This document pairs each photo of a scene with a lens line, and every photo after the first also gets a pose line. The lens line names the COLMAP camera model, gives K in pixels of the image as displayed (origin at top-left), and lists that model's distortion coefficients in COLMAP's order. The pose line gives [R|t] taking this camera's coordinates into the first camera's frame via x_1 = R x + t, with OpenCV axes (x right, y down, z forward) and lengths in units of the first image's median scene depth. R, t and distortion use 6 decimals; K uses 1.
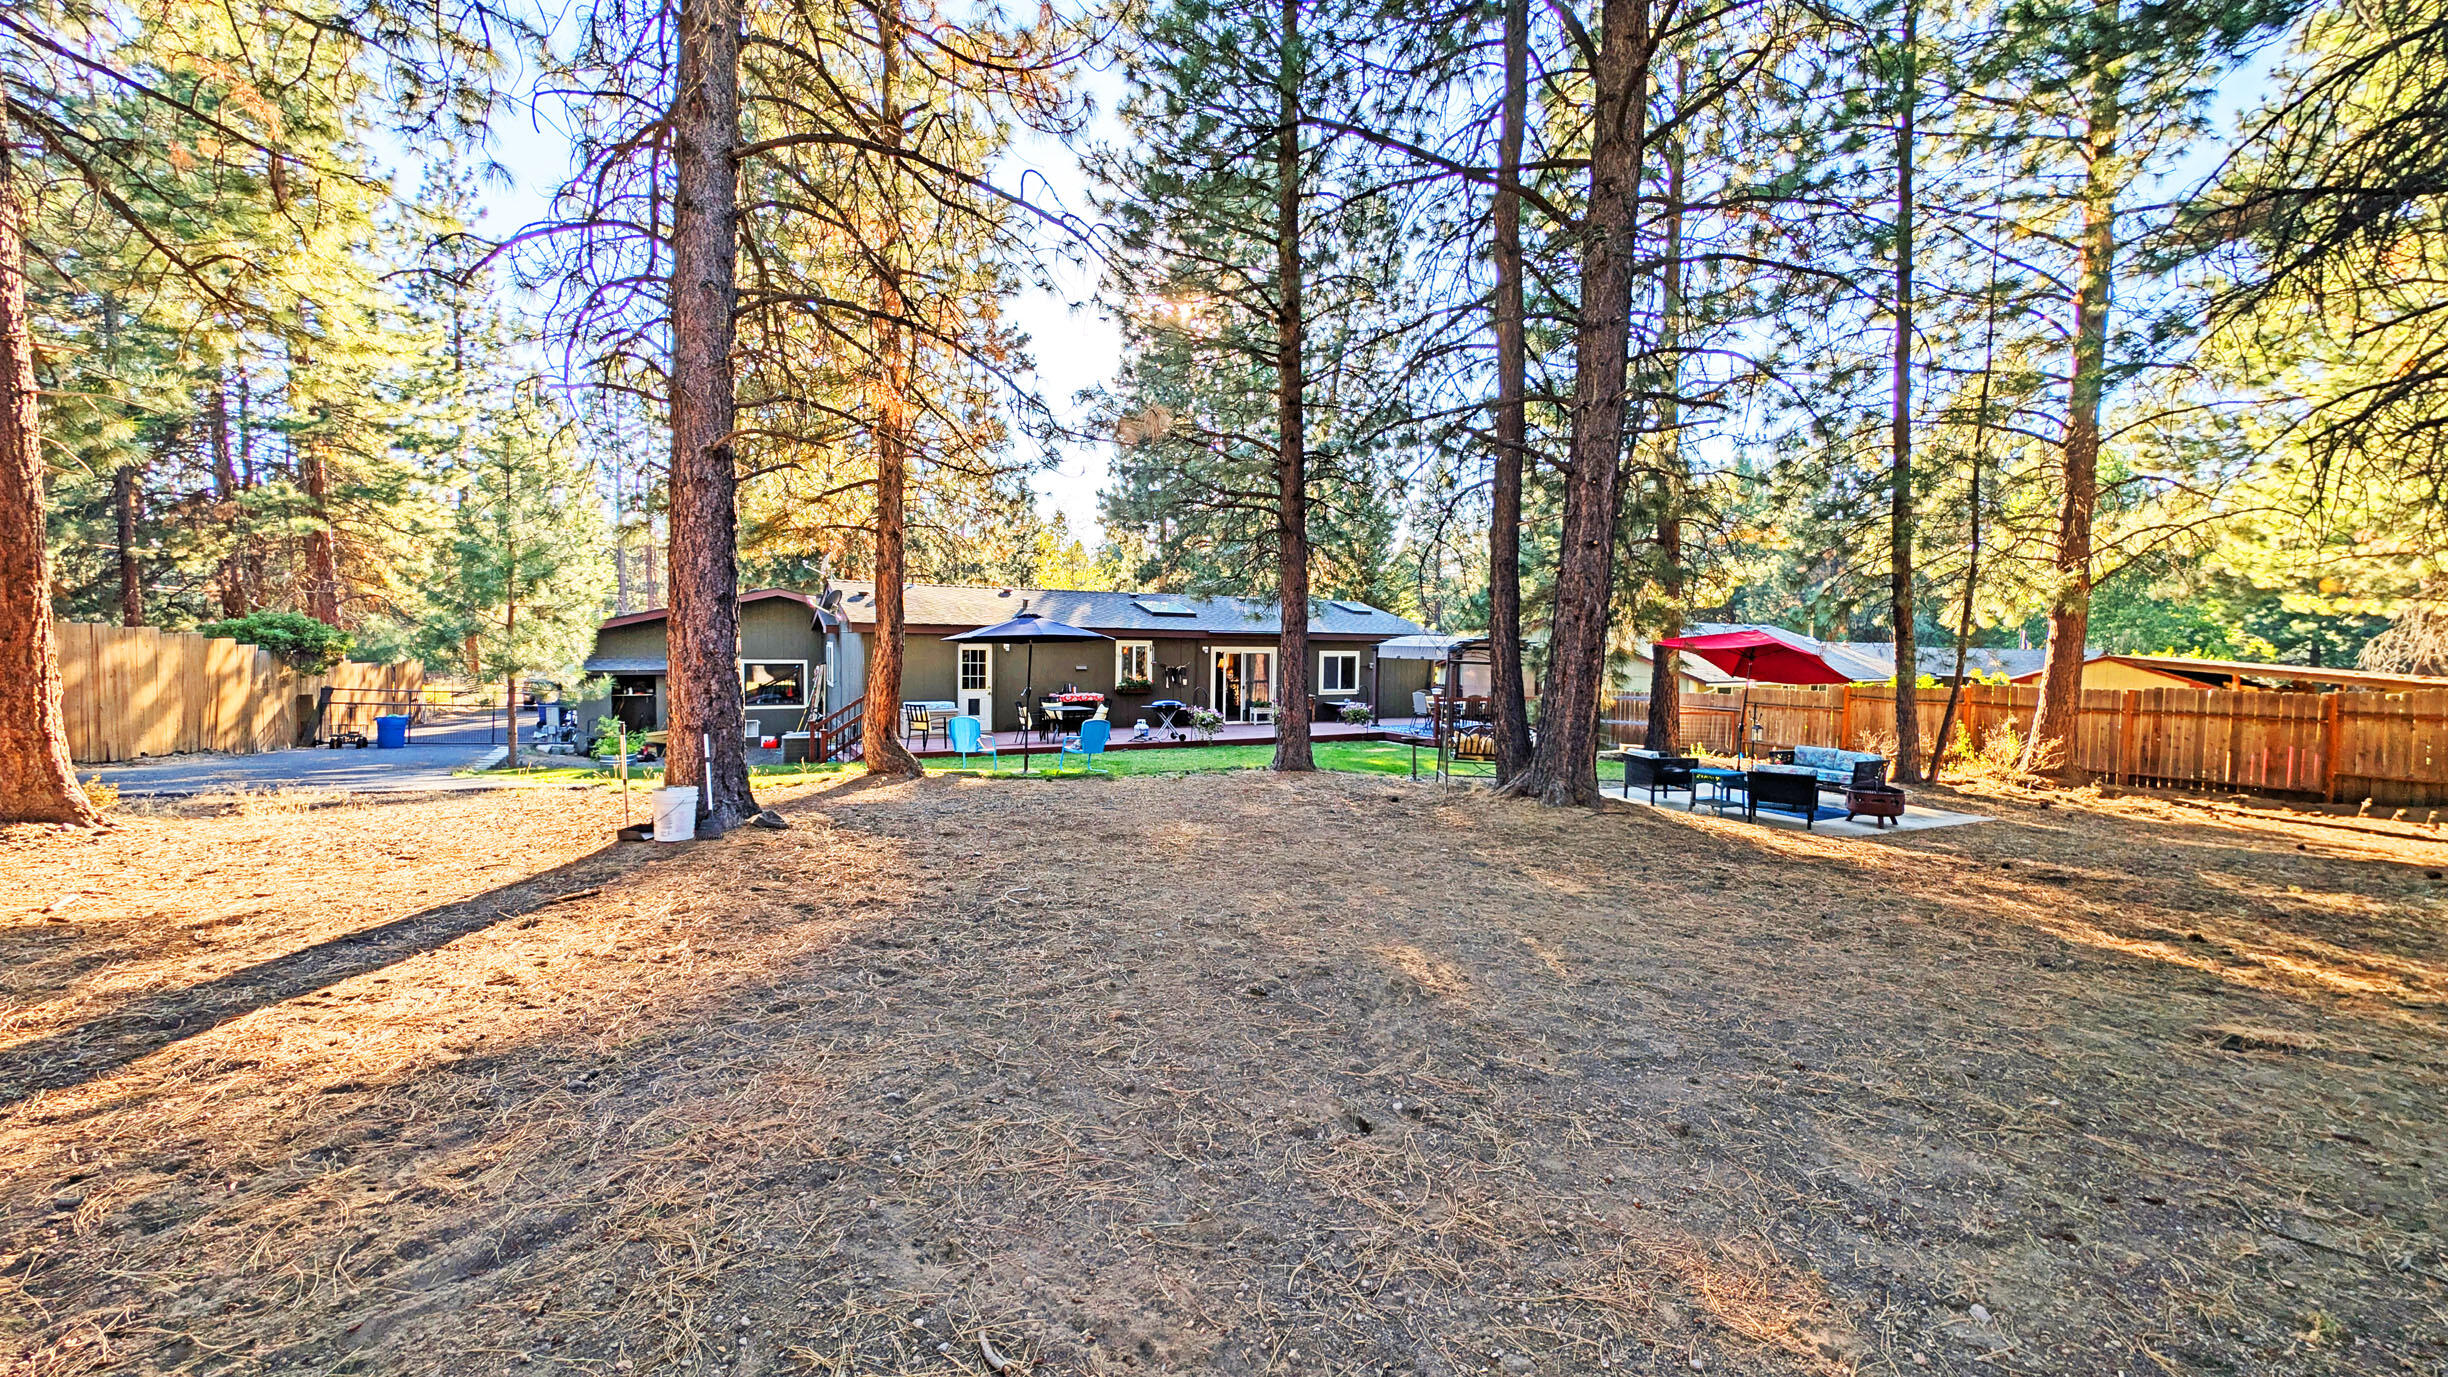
lens RADIAL K [[920.4, 0, 1231.4], [0, 920.4, 692.7], [0, 0, 1]] dist [0.001456, -0.004995]
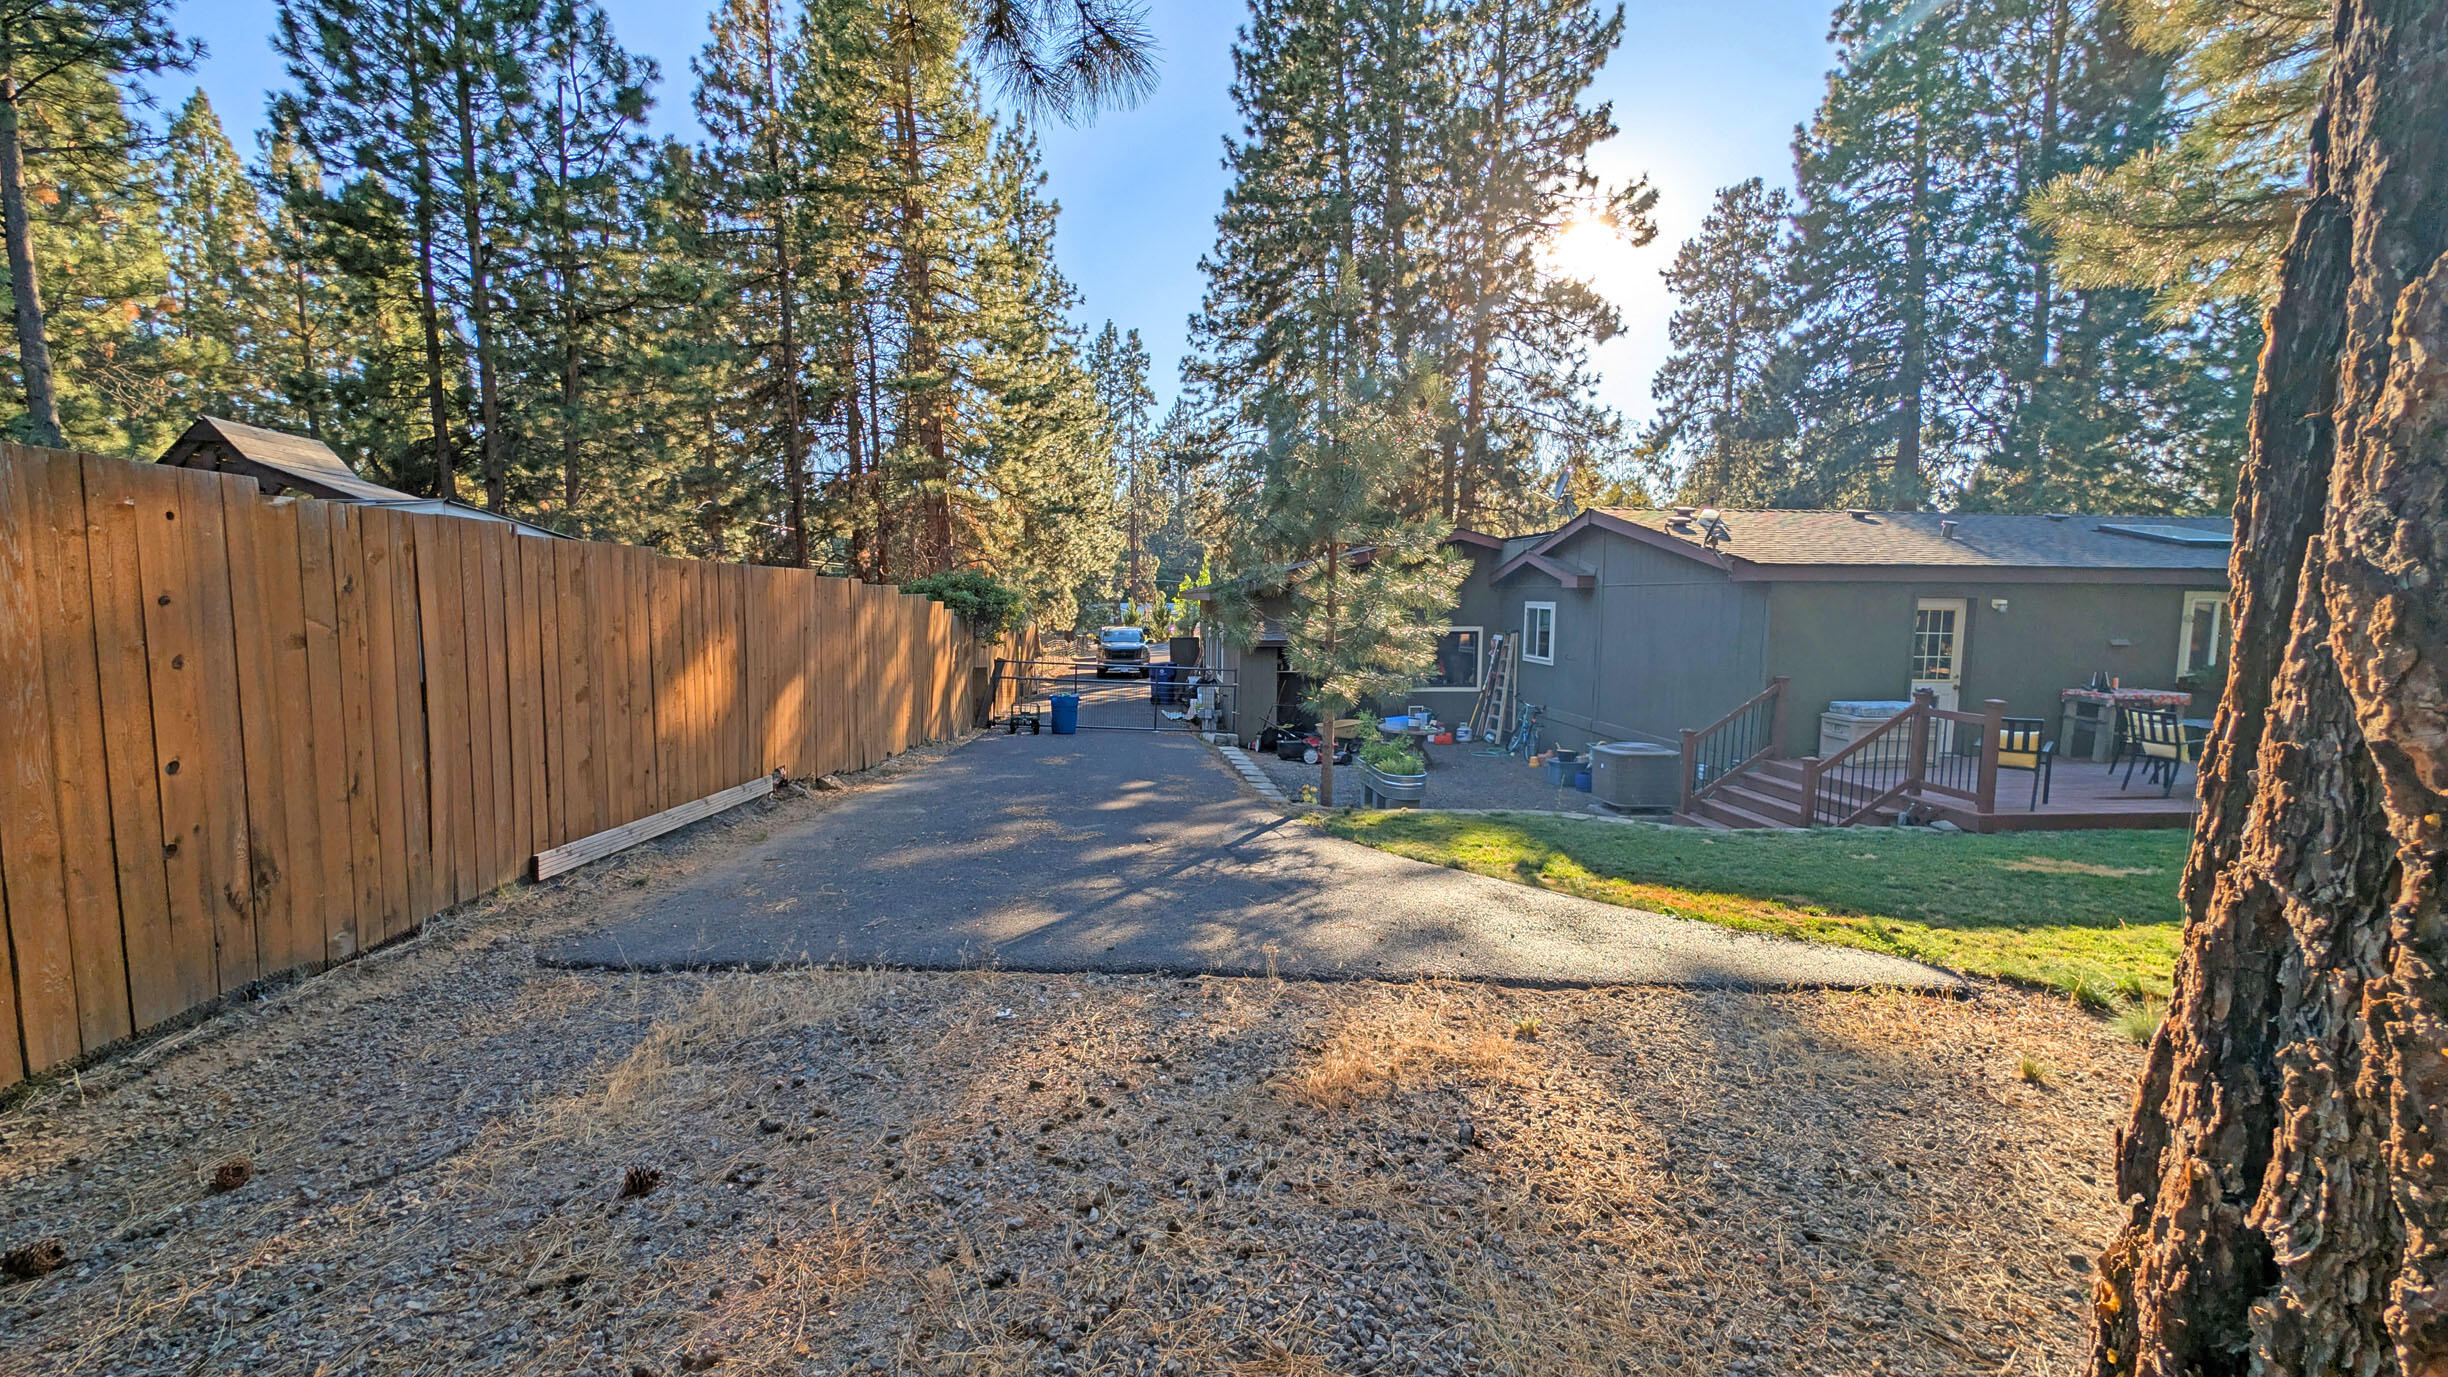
lens RADIAL K [[920.4, 0, 1231.4], [0, 920.4, 692.7], [0, 0, 1]] dist [0.001456, -0.004995]
pose [[0.915273, 0.028778, -0.401804, -0.414912], [-0.011952, 0.998946, 0.044323, -0.013381], [0.402656, -0.035765, 0.914652, 0.284064]]
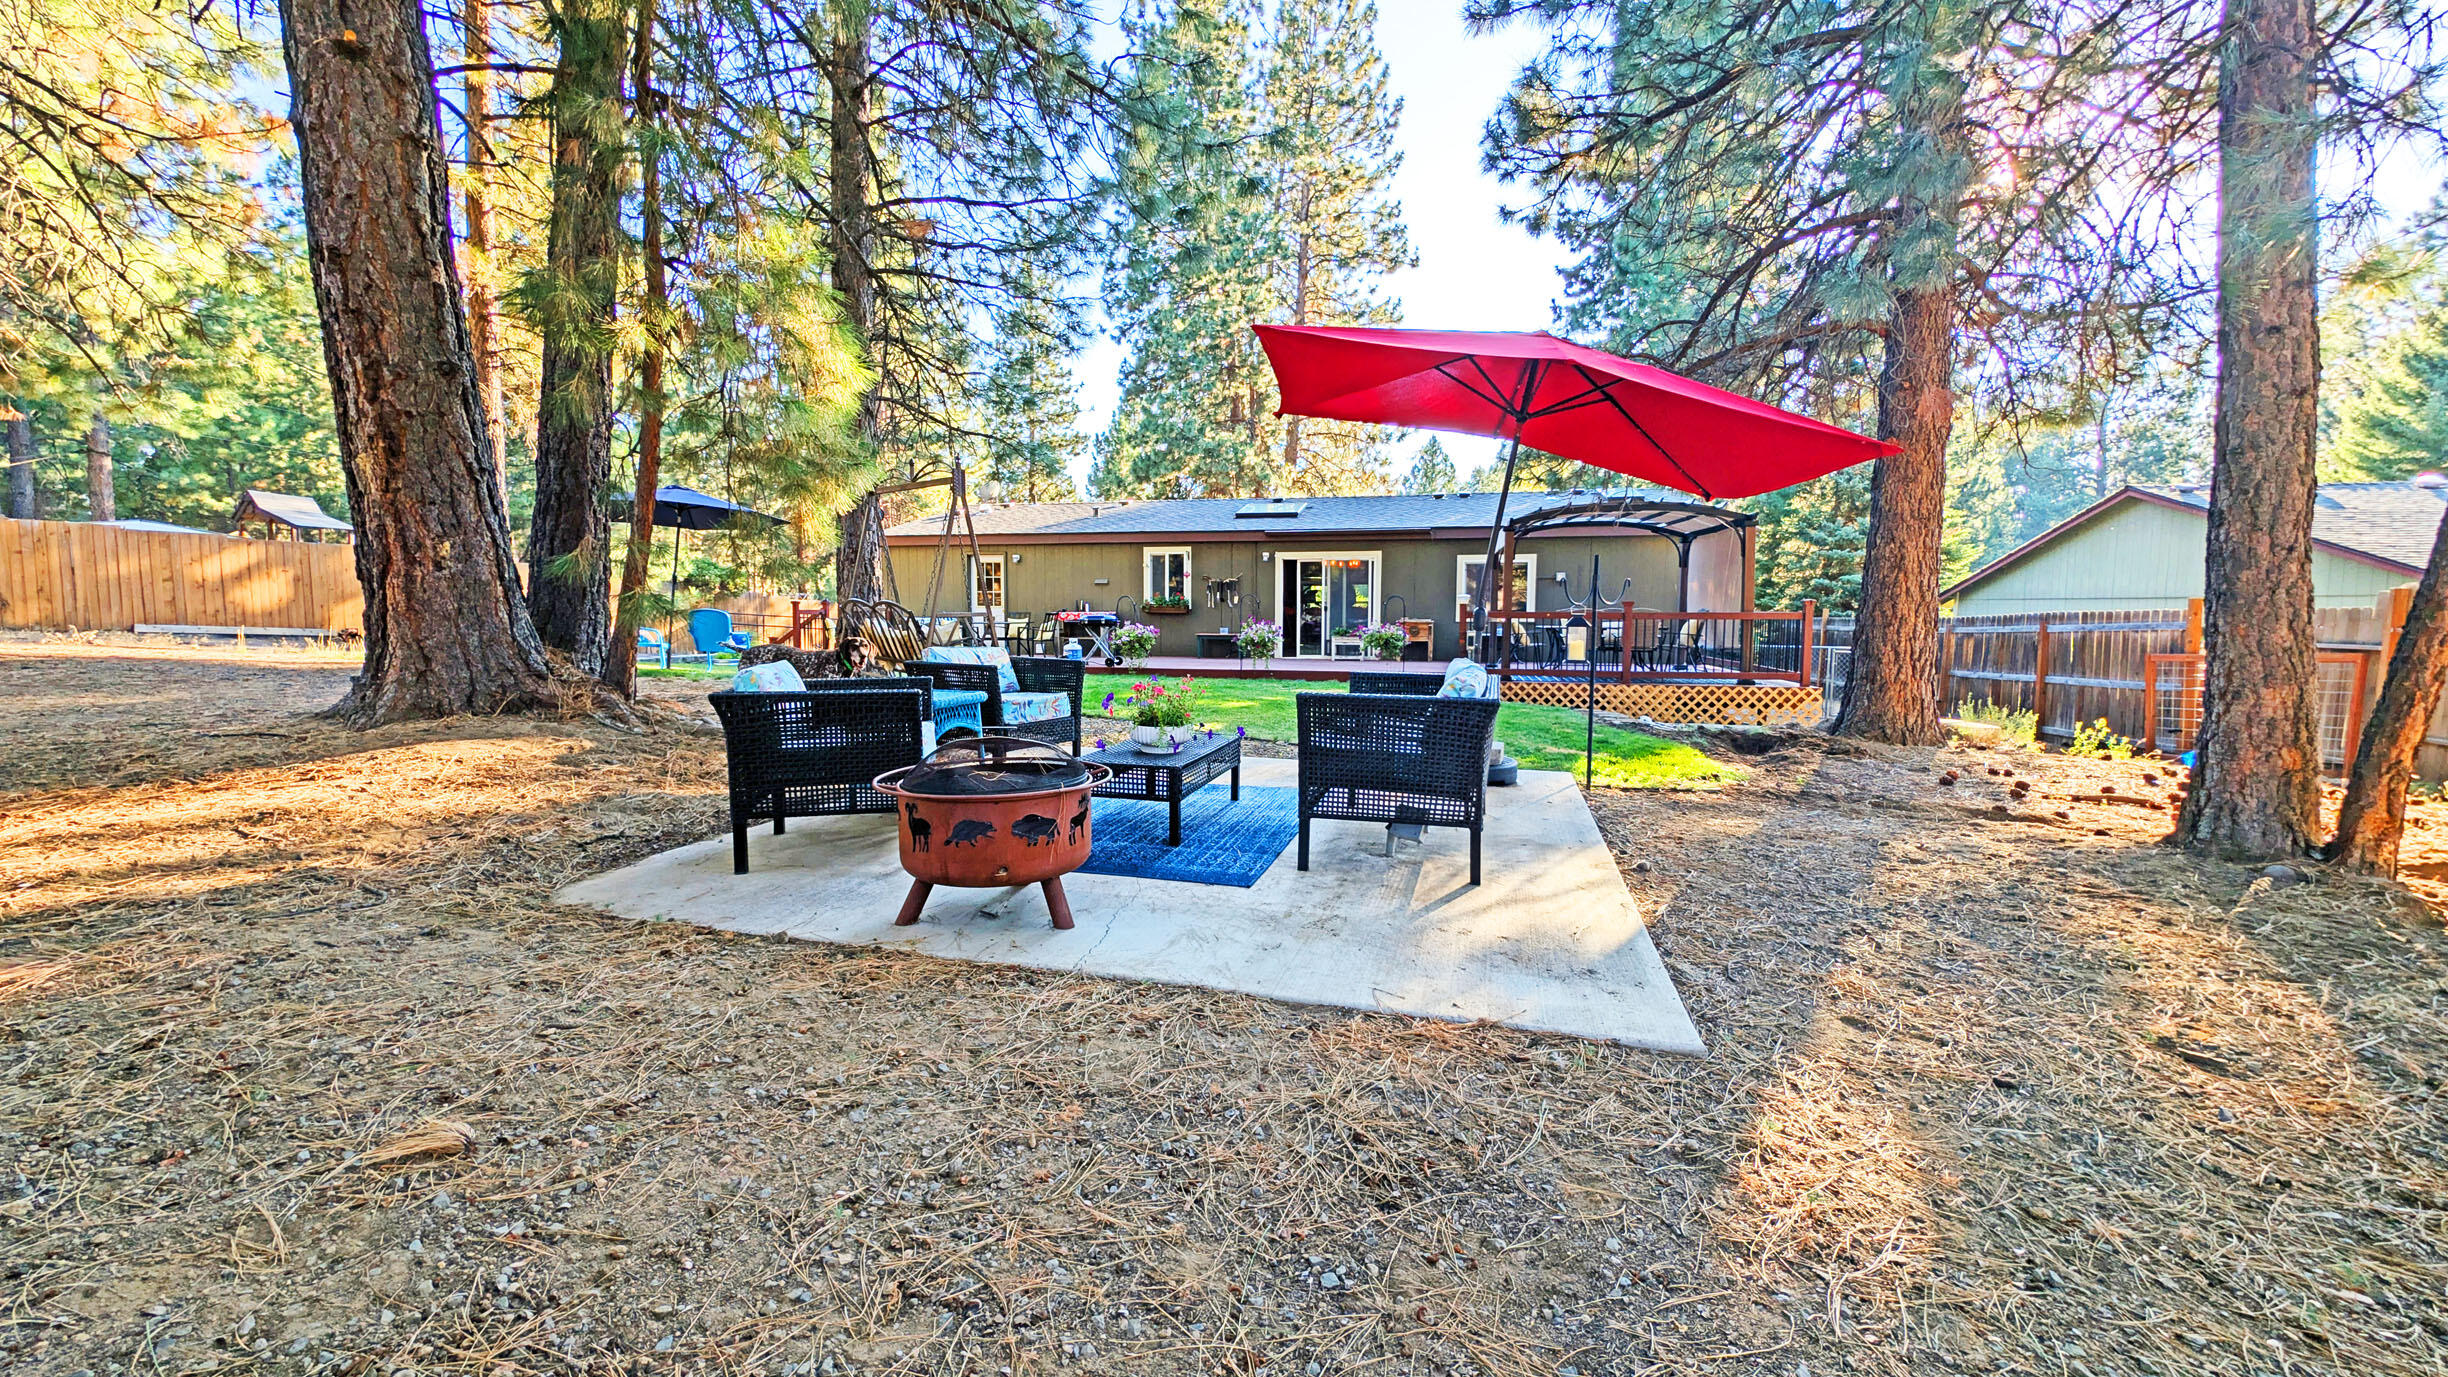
lens RADIAL K [[916.9, 0, 1221.1], [0, 916.9, 692.4], [0, 0, 1]] dist [0.000293, -0.002060]
pose [[0.743847, 0.052737, -0.666266, 0.463486], [-0.031473, 0.998540, 0.043900, 0.033364], [0.667608, -0.011686, 0.744421, 0.442936]]
